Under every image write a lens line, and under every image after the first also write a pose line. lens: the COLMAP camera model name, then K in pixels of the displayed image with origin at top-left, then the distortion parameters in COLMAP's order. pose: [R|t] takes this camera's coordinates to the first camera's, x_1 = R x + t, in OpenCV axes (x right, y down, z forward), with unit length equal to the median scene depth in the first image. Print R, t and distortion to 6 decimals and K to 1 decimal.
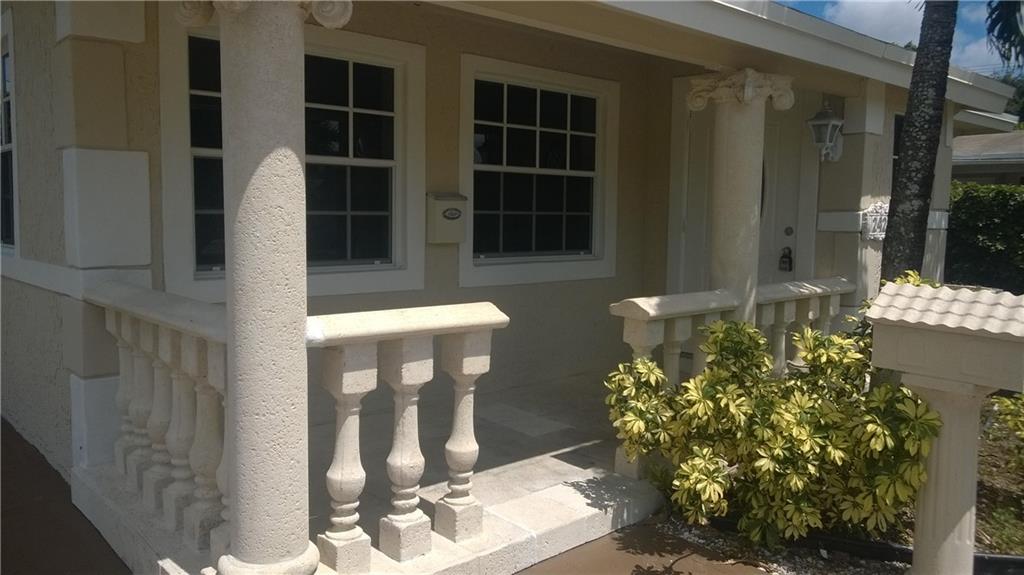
lens RADIAL K [[782.2, 0, 513.0], [0, 782.2, 289.1], [0, 0, 1]] dist [-0.007151, 0.001077]
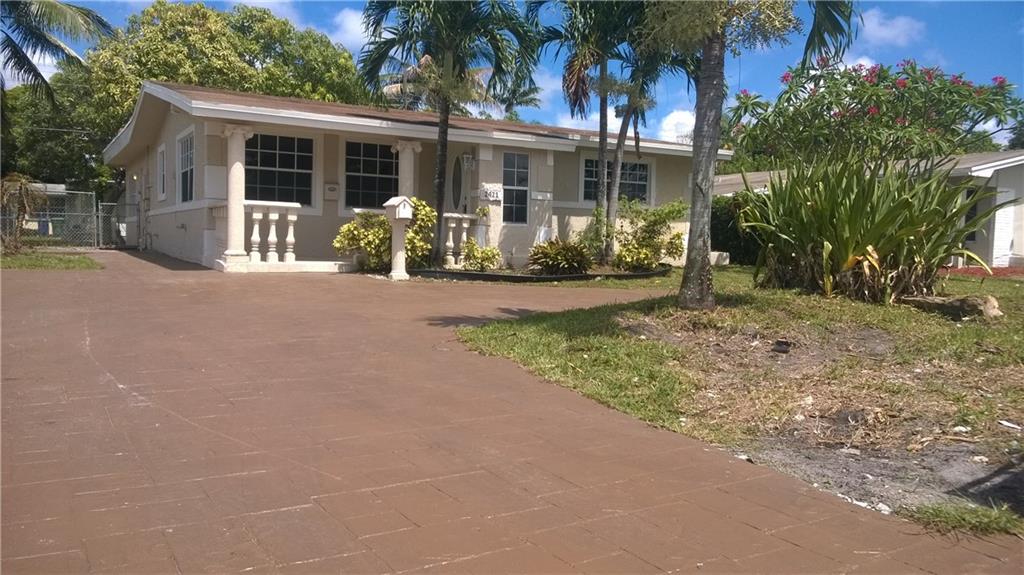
lens RADIAL K [[782.2, 0, 509.4], [0, 782.2, 283.3], [0, 0, 1]] dist [-0.007151, 0.001077]
pose [[0.980531, 0.021415, -0.195191, 1.317797], [-0.030176, 0.998661, -0.042024, 0.407772], [0.194030, 0.047096, 0.979864, -1.939549]]
